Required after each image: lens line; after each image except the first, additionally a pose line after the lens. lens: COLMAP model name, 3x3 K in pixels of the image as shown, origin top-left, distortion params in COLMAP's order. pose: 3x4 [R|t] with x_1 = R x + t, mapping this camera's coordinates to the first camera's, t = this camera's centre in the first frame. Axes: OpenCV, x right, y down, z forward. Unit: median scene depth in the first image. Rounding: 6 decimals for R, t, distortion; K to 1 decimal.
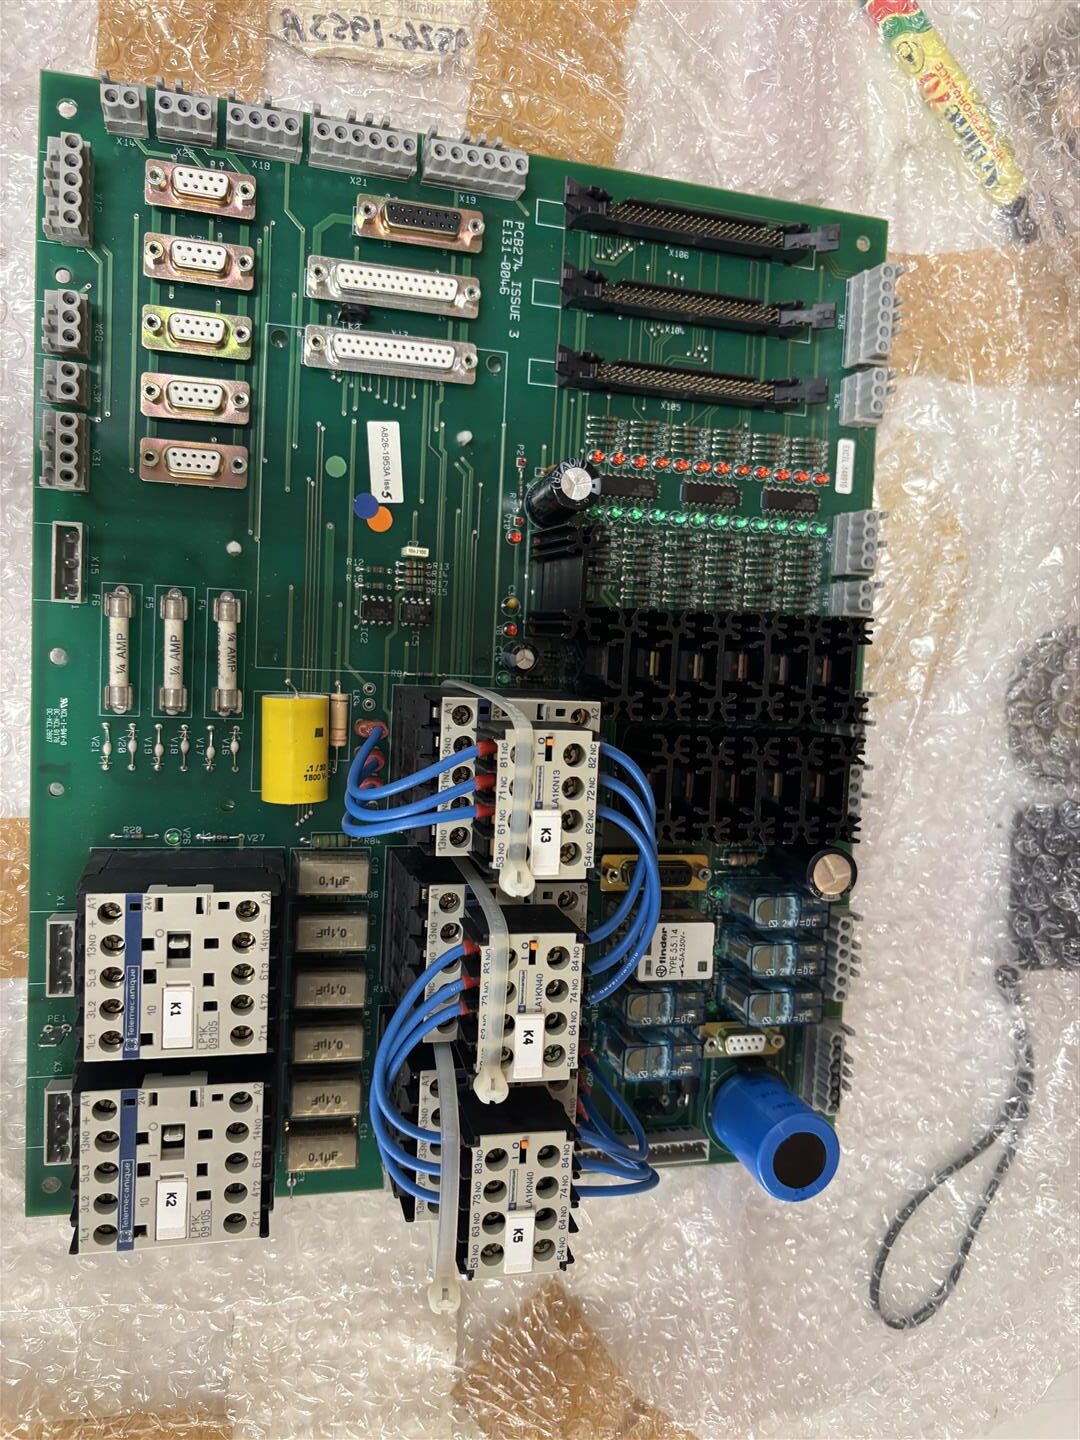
lens RADIAL K [[1097.4, 0, 539.3], [0, 1097.4, 717.5], [0, 0, 1]] dist [-0.016215, 0.001242]
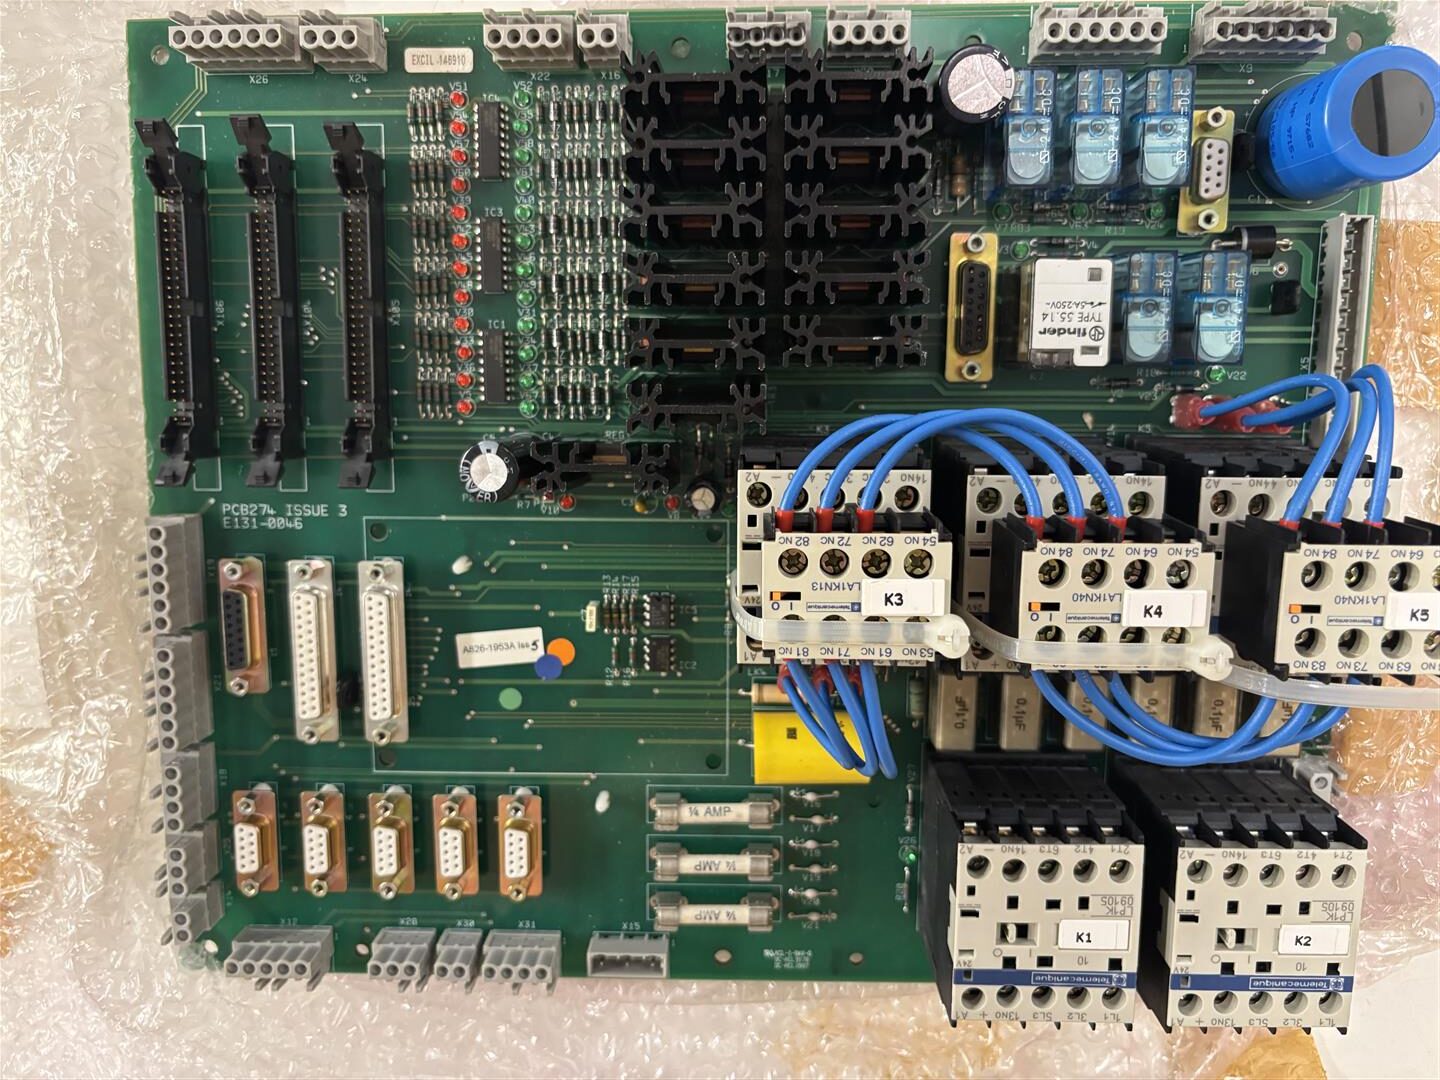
lens RADIAL K [[1097.4, 0, 723.1], [0, 1097.4, 539.9], [0, 0, 1]] dist [-0.016215, 0.001242]
pose [[-0.052899, -0.916448, -0.396641, 0.315215], [0.992445, -0.004217, -0.122615, 0.070217], [0.110698, -0.400131, 0.909748, 0.233290]]
